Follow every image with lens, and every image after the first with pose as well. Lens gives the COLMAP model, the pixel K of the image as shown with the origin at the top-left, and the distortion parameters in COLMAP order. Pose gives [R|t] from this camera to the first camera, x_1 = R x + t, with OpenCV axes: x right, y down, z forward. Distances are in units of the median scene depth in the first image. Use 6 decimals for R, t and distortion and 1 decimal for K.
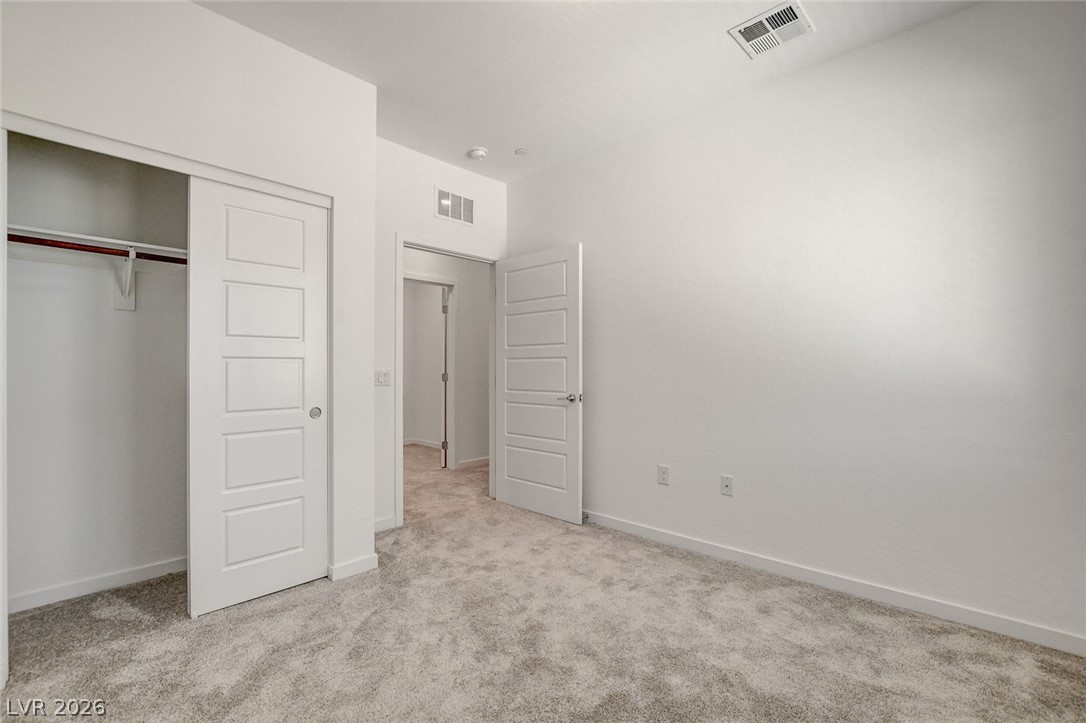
lens RADIAL K [[463.5, 0, 540.4], [0, 463.5, 371.9], [0, 0, 1]] dist [-0.026144, -0.000022]
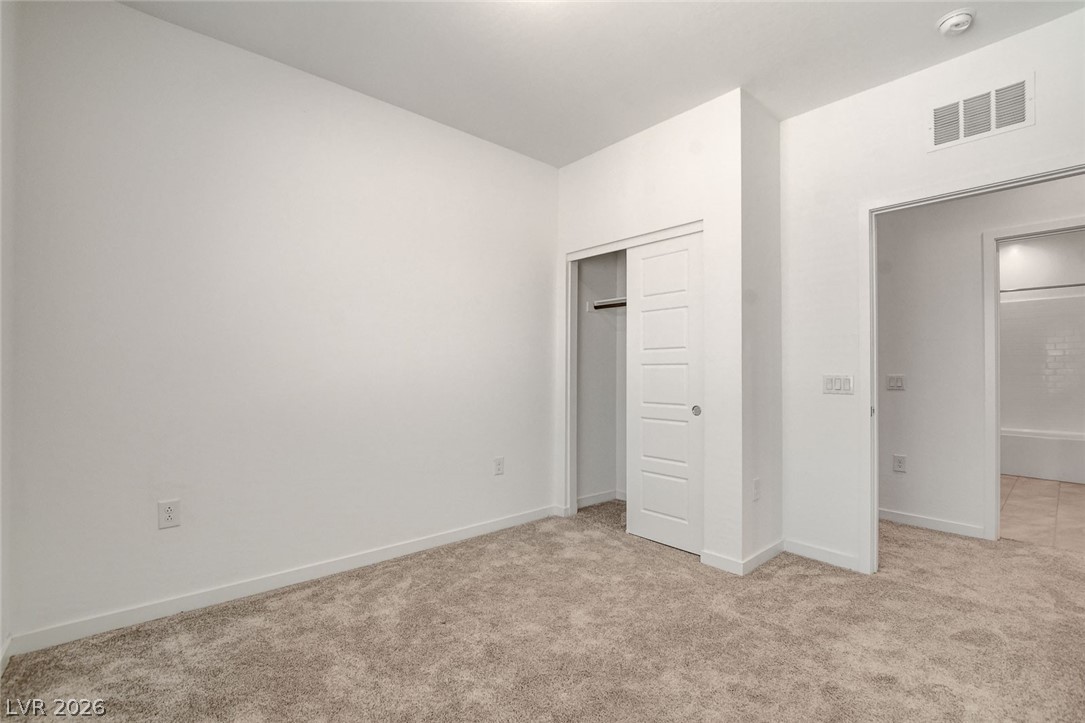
lens RADIAL K [[486.4, 0, 543.5], [0, 486.4, 369.1], [0, 0, 1]] dist [-0.029583, 0.000701]
pose [[-0.089627, 0.008704, -0.995937, 0.715652], [-0.006149, 0.999938, 0.009292, -0.024564], [0.995956, 0.006957, -0.089568, 0.677276]]
